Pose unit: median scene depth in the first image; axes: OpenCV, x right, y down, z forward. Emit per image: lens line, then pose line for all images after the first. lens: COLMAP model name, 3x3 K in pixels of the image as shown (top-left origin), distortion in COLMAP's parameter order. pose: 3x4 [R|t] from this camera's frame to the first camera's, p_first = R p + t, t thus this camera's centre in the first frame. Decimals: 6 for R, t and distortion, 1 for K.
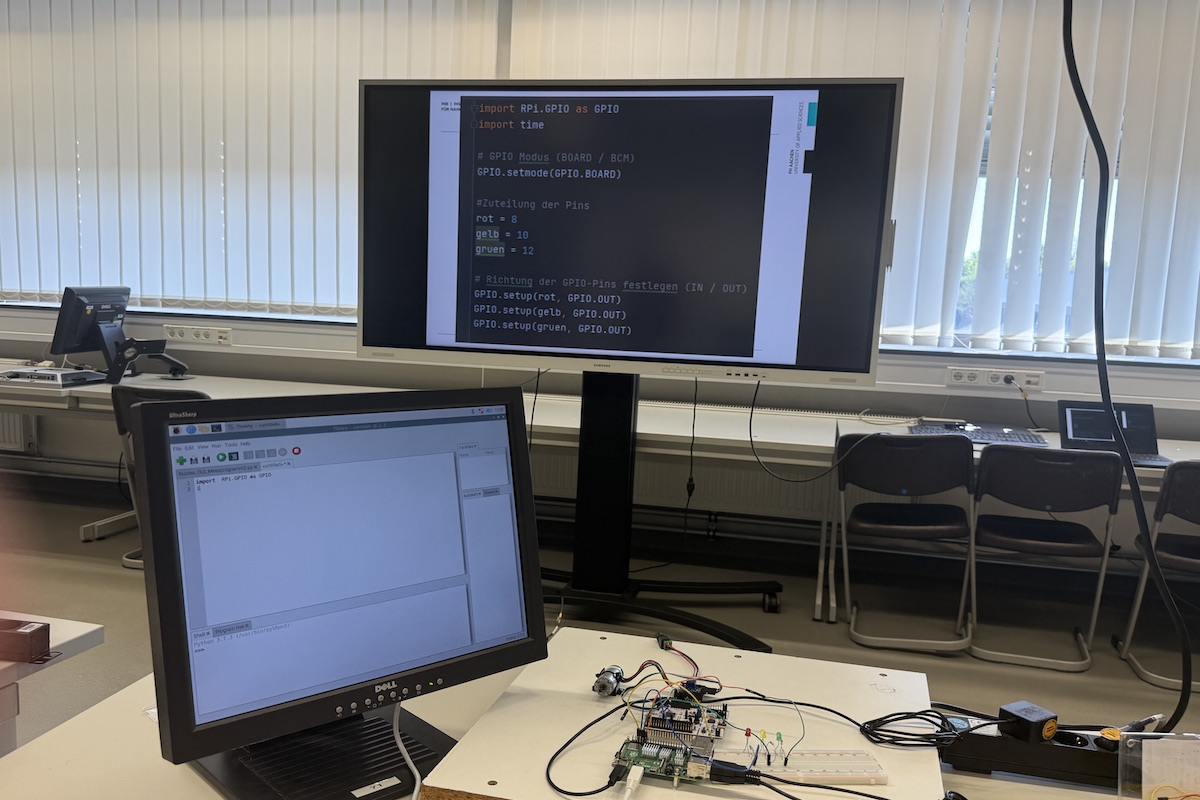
lens RADIAL K [[972.1, 0, 618.2], [0, 972.1, 397.8], [0, 0, 1]] dist [0.104177, -0.163949]
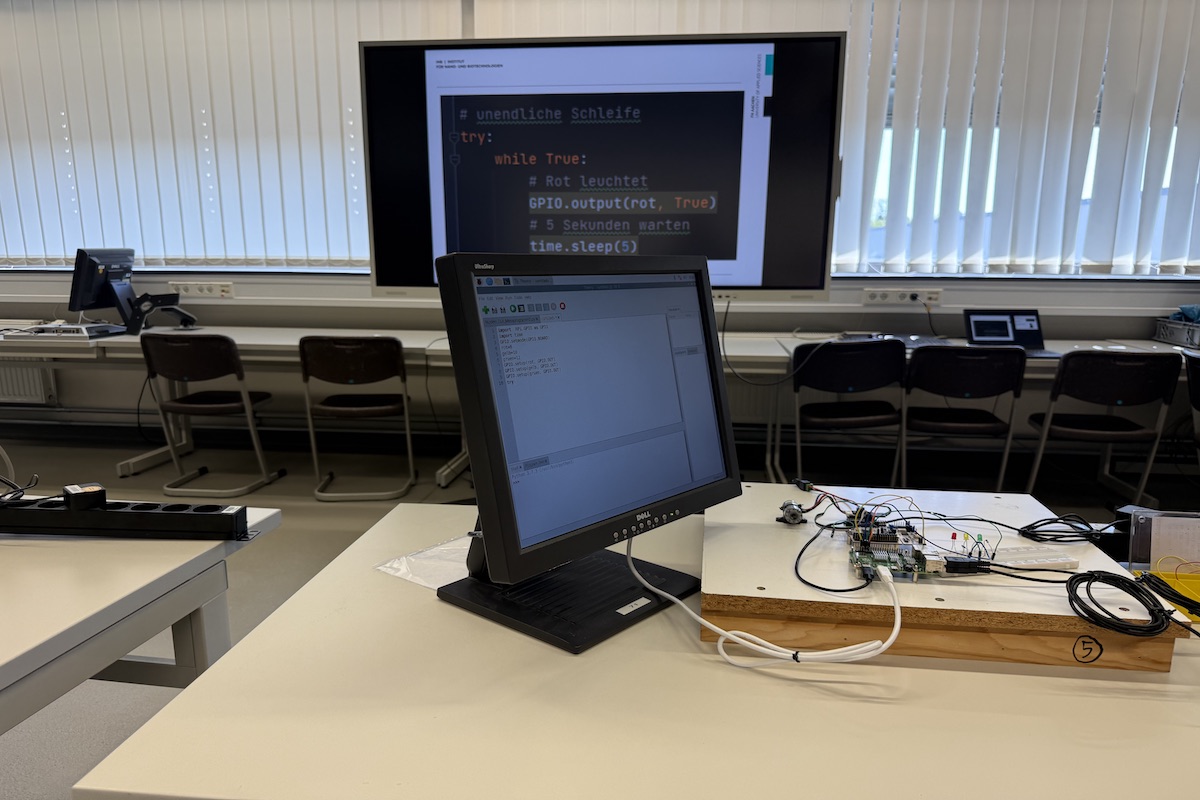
lens RADIAL K [[829.5, 0, 617.7], [0, 829.5, 404.1], [0, 0, 1]] dist [0.042585, -0.048870]
pose [[0.994325, -0.053619, 0.091887, -0.073913], [0.046656, 0.995992, 0.076315, 0.019649], [-0.095611, -0.071595, 0.992841, 0.015459]]
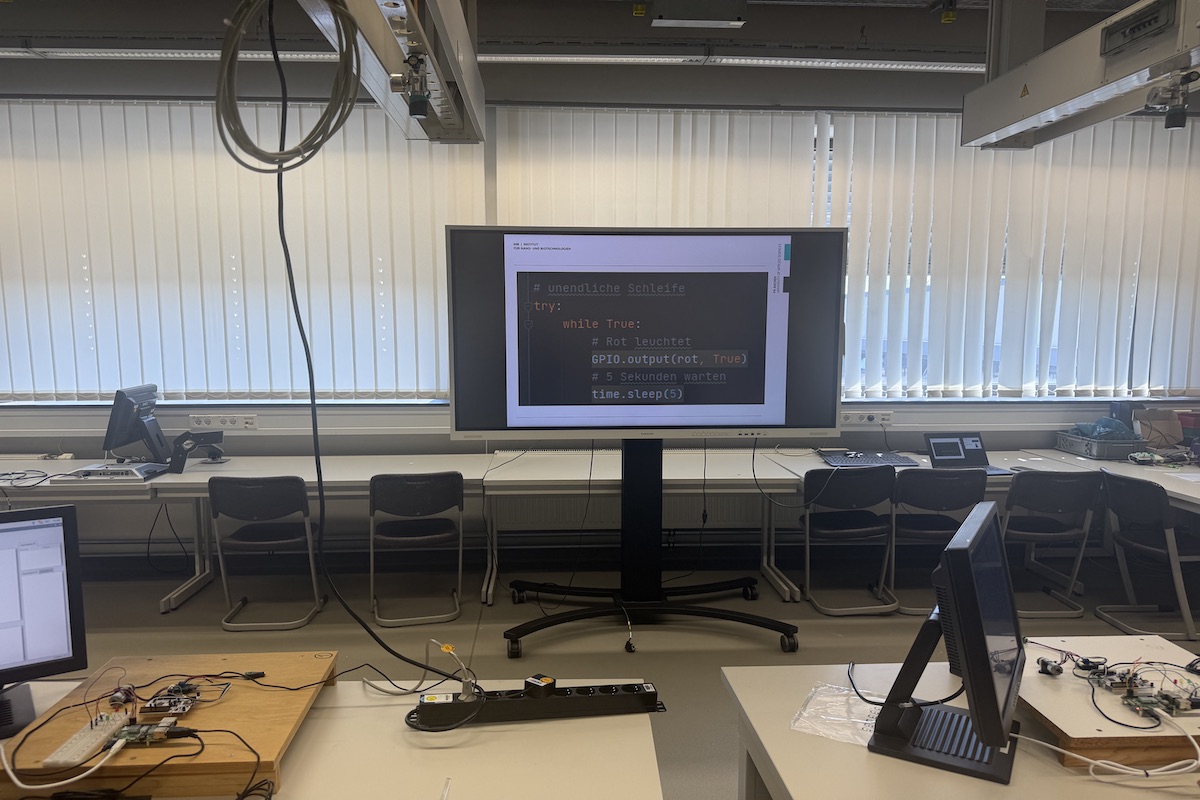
lens RADIAL K [[779.6, 0, 642.3], [0, 779.6, 403.9], [0, 0, 1]] dist [0.123134, -0.119130]
pose [[0.965695, -0.061018, 0.252408, -0.257098], [0.067592, 0.997561, -0.017447, -0.048526], [-0.250727, 0.033909, 0.967464, -0.050320]]
